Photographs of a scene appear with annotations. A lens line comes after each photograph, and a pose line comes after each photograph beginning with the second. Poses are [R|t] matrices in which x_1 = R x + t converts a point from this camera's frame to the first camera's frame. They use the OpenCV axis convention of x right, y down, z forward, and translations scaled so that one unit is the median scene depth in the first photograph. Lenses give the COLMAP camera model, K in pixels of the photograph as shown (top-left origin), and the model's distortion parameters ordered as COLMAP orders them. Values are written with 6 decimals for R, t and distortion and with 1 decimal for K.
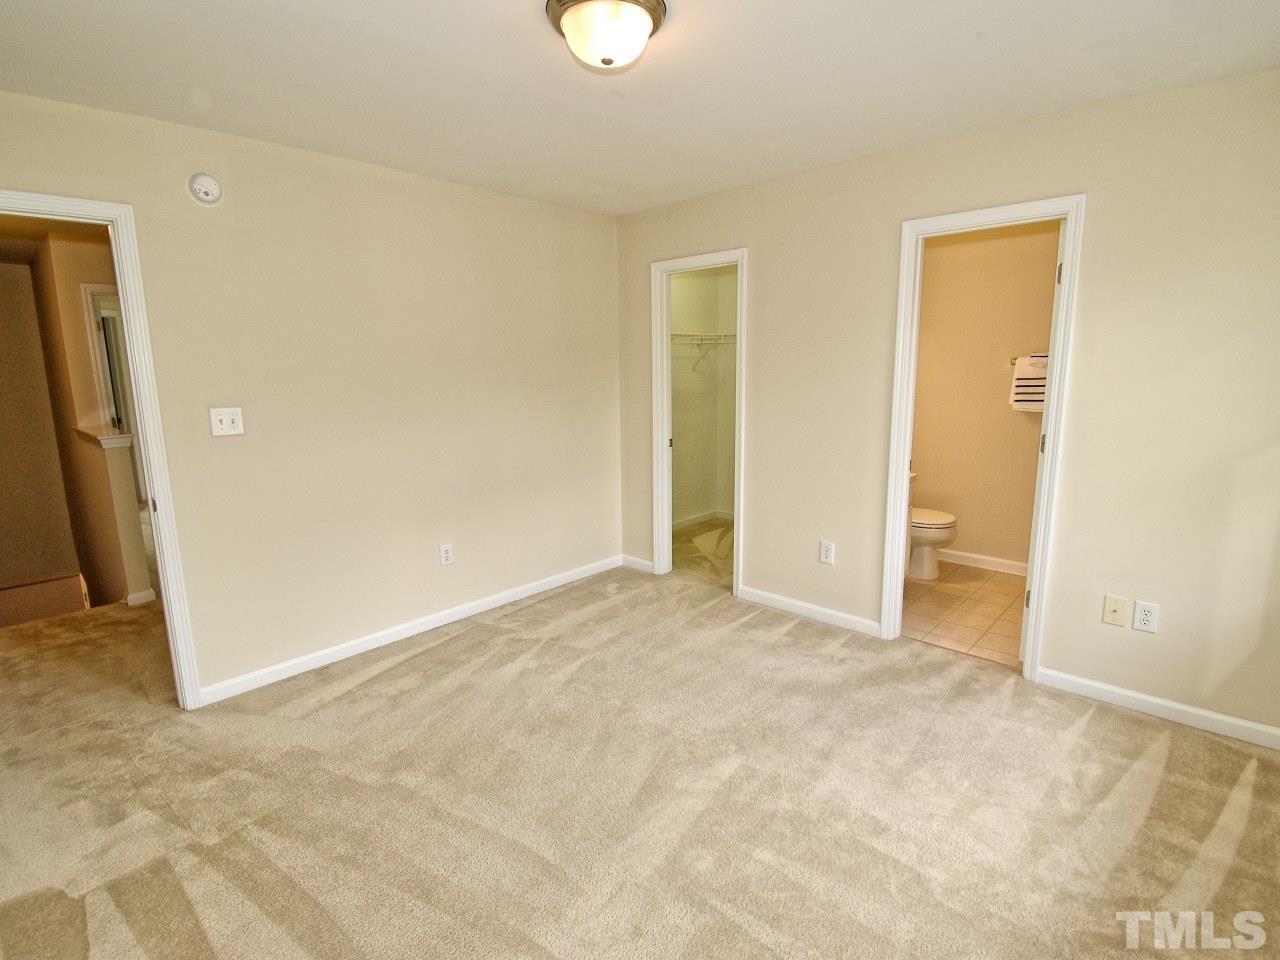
lens RADIAL K [[635.1, 0, 644.8], [0, 635.1, 483.3], [0, 0, 1]] dist [0.024582, -0.031208]
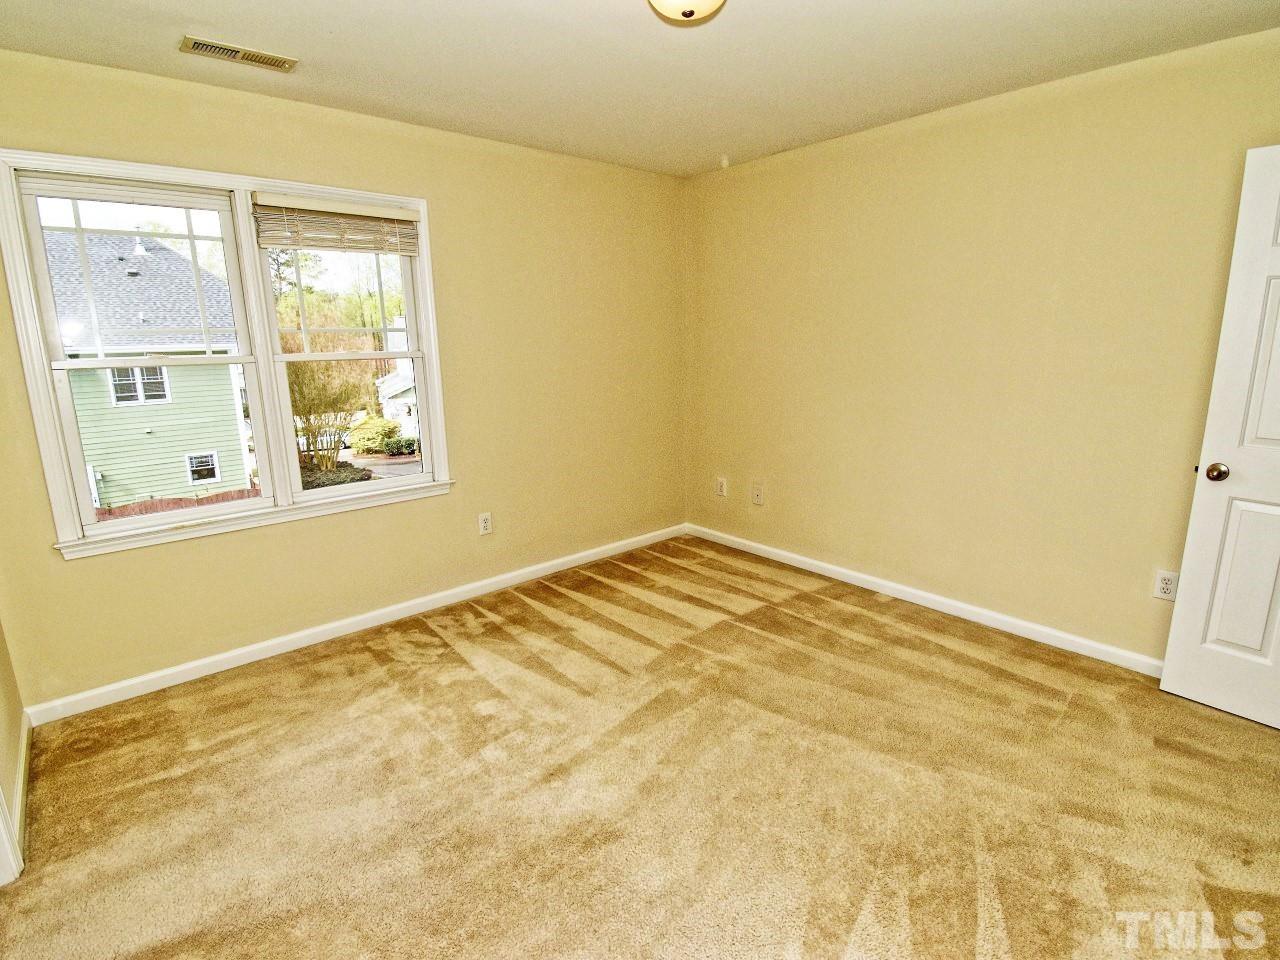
lens RADIAL K [[635.1, 0, 644.8], [0, 635.1, 483.3], [0, 0, 1]] dist [0.024582, -0.031208]
pose [[-0.995143, 0.008277, 0.098094, -0.052637], [0.046973, 0.915628, 0.399273, -0.242864], [-0.086513, 0.401942, -0.911569, 1.349768]]
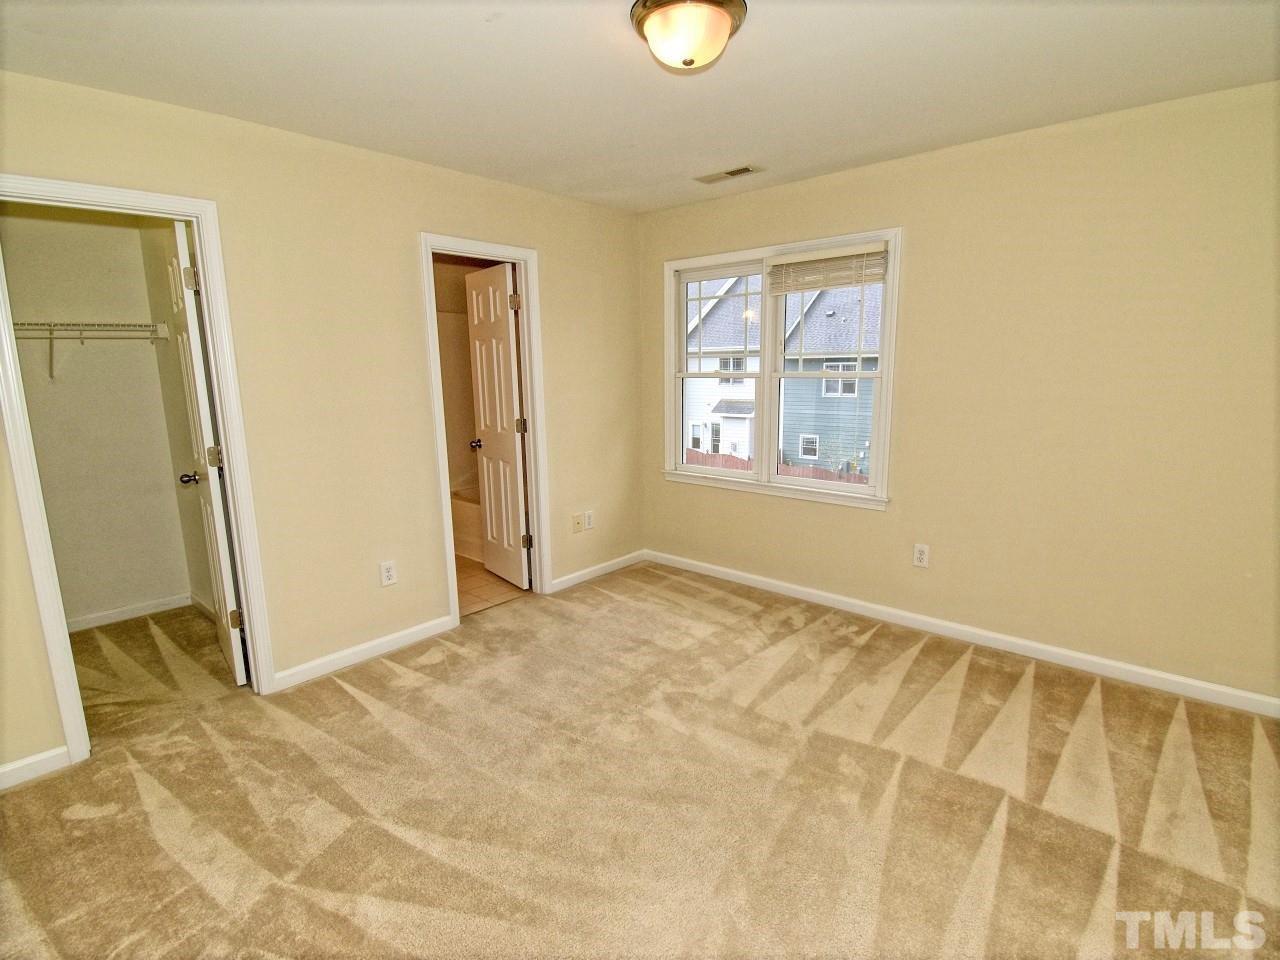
lens RADIAL K [[635.1, 0, 644.8], [0, 635.1, 483.3], [0, 0, 1]] dist [0.024582, -0.031208]
pose [[-0.028912, -0.166745, 0.985576, -0.735356], [0.201274, 0.964822, 0.169138, -0.117295], [-0.979108, 0.203261, 0.005667, 0.741487]]
